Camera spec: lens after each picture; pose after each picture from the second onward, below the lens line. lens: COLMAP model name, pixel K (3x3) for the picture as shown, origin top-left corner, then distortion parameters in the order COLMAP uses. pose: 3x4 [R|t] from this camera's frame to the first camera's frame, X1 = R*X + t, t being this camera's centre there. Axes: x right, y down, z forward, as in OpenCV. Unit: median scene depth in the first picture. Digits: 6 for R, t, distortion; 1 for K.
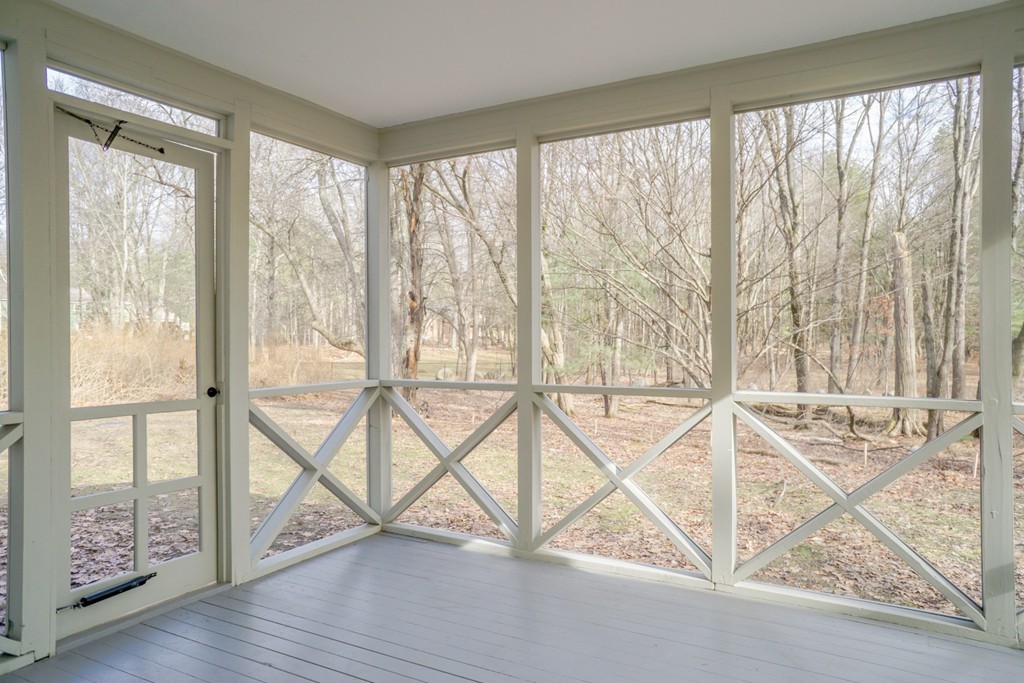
lens RADIAL K [[700.1, 0, 512.0], [0, 700.1, 341.5], [0, 0, 1]] dist [-0.073866, 0.094338]
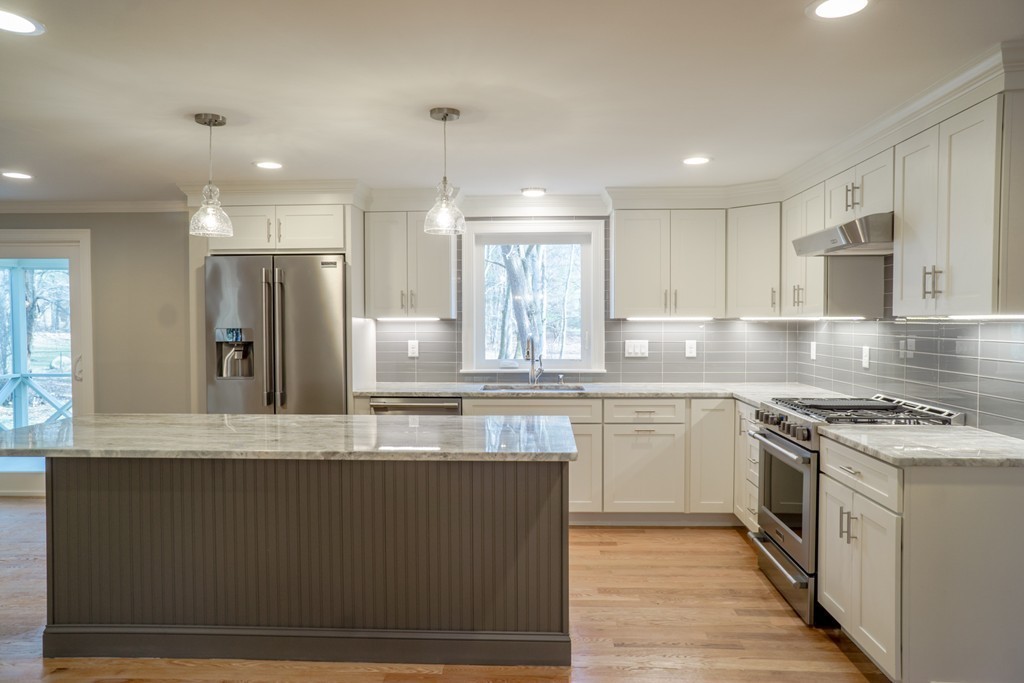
lens RADIAL K [[700.1, 0, 512.0], [0, 700.1, 341.5], [0, 0, 1]] dist [-0.073866, 0.094338]
pose [[0.885442, -0.012235, 0.464588, 0.149397], [-0.000682, 0.999618, 0.027625, -0.098416], [-0.464749, -0.024777, 0.885096, -1.485554]]
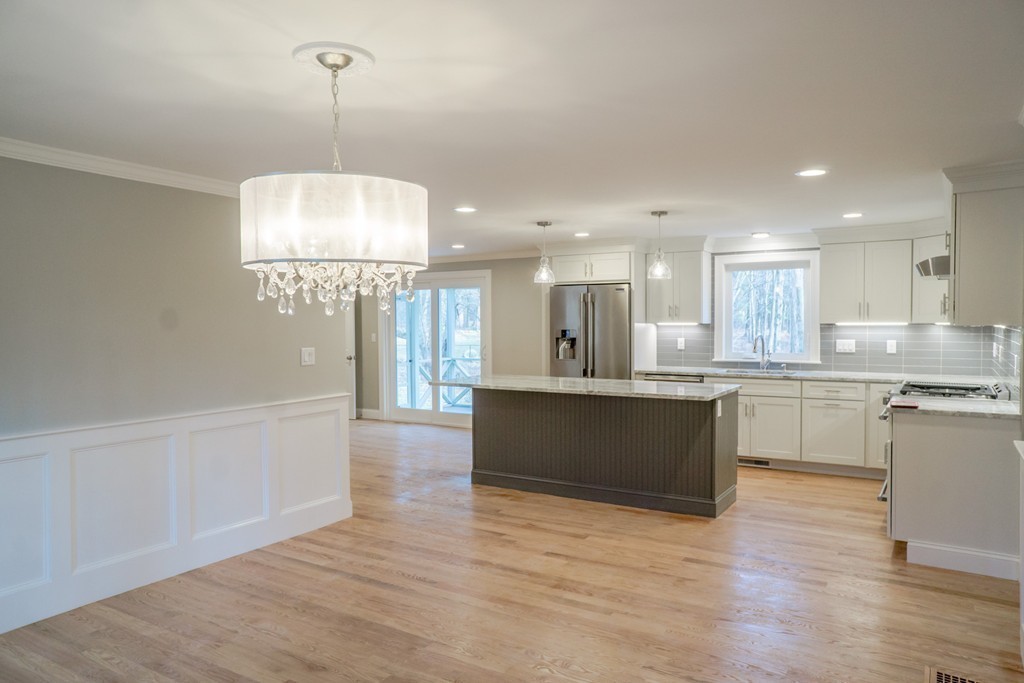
lens RADIAL K [[700.1, 0, 512.0], [0, 700.1, 341.5], [0, 0, 1]] dist [-0.073866, 0.094338]
pose [[0.999420, -0.000589, -0.034060, 0.193134], [0.001592, 0.999566, 0.029424, -0.112254], [0.034028, -0.029461, 0.998987, -2.165253]]
